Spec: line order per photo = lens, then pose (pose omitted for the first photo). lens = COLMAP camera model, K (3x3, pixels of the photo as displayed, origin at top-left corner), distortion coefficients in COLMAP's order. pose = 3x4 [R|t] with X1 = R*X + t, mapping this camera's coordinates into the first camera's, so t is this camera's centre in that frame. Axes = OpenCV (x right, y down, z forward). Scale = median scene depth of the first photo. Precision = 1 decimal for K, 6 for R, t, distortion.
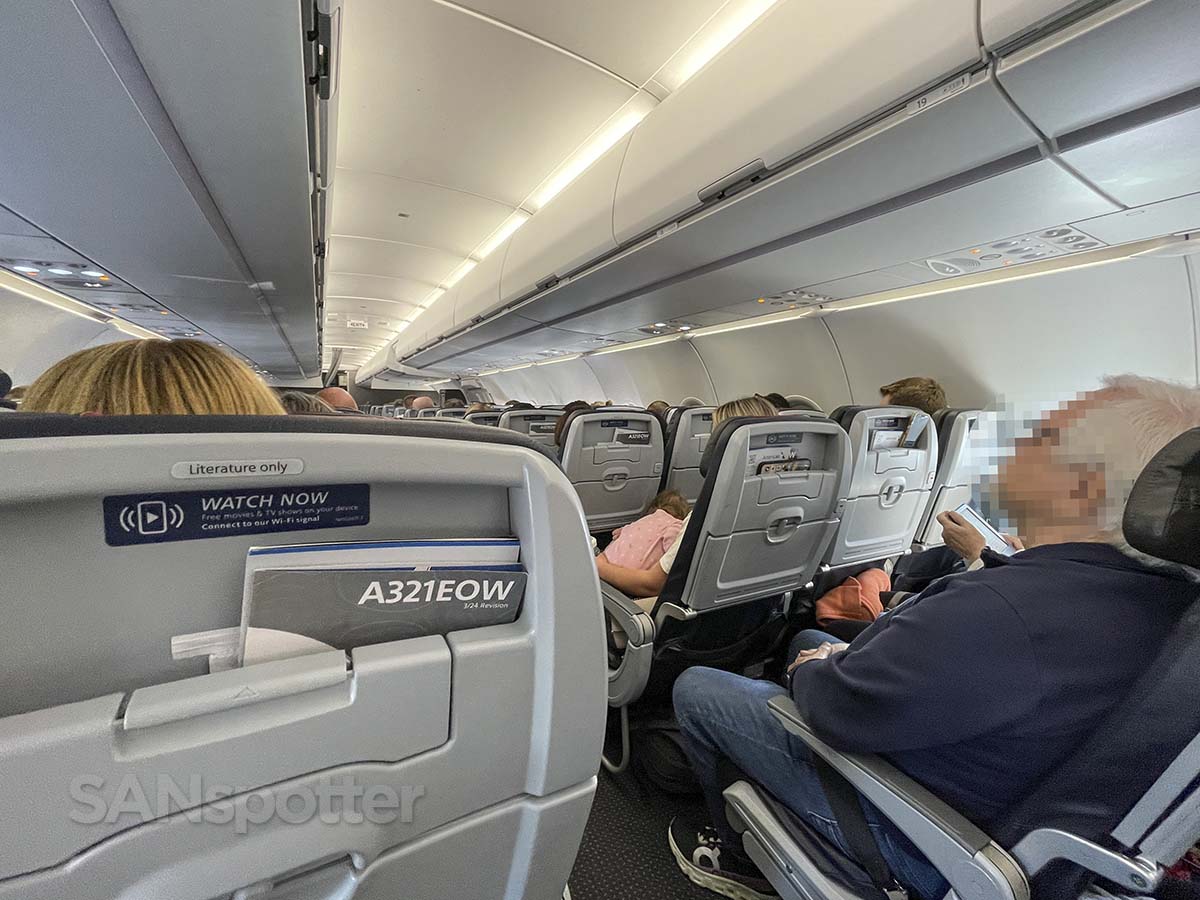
lens RADIAL K [[502.9, 0, 602.1], [0, 502.9, 456.5], [0, 0, 1]] dist [-0.033244, 0.022955]
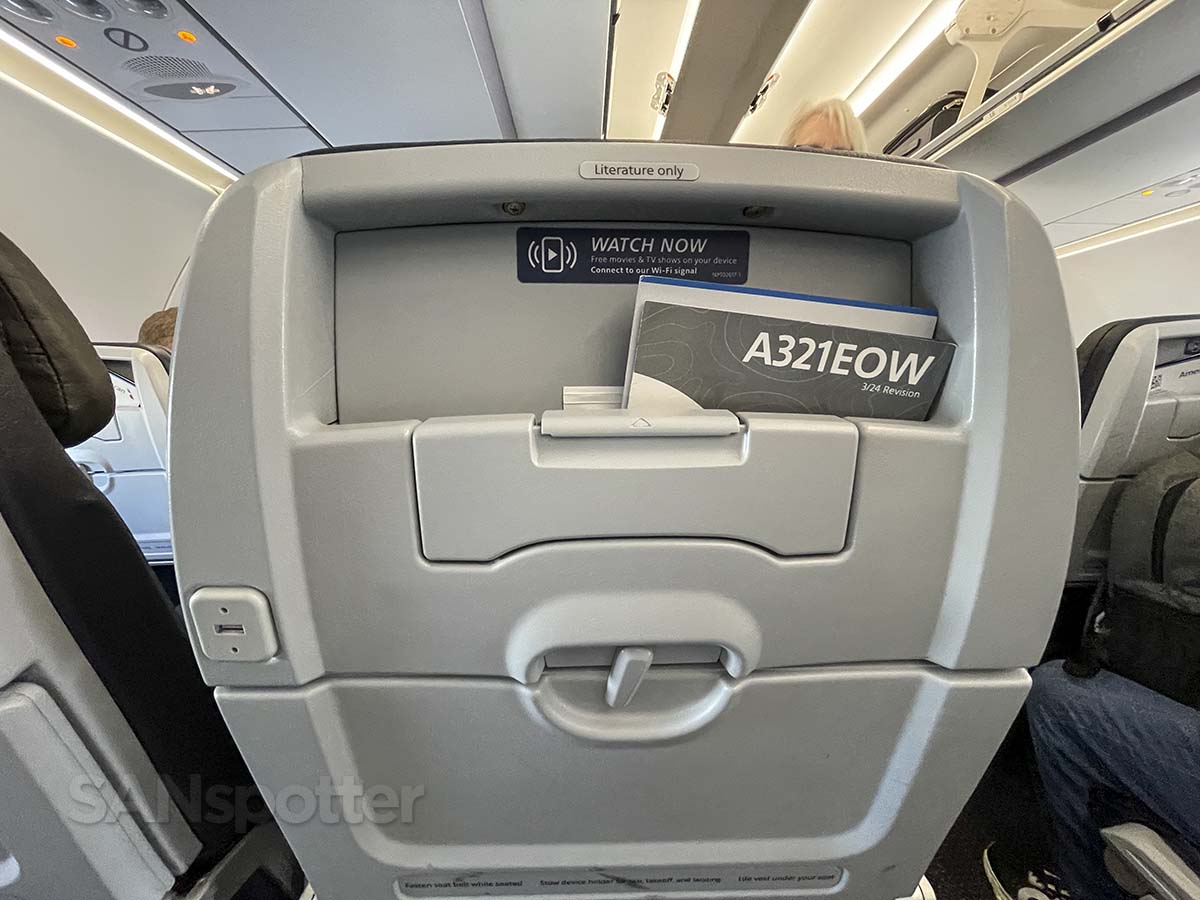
lens RADIAL K [[485.6, 0, 601.2], [0, 485.6, 455.5], [0, 0, 1]] dist [-0.000271, -0.004125]
pose [[0.886114, 0.017447, -0.463139, -0.309534], [-0.007179, 0.999688, 0.023925, 0.424963], [0.463412, -0.017875, 0.885963, 0.153289]]
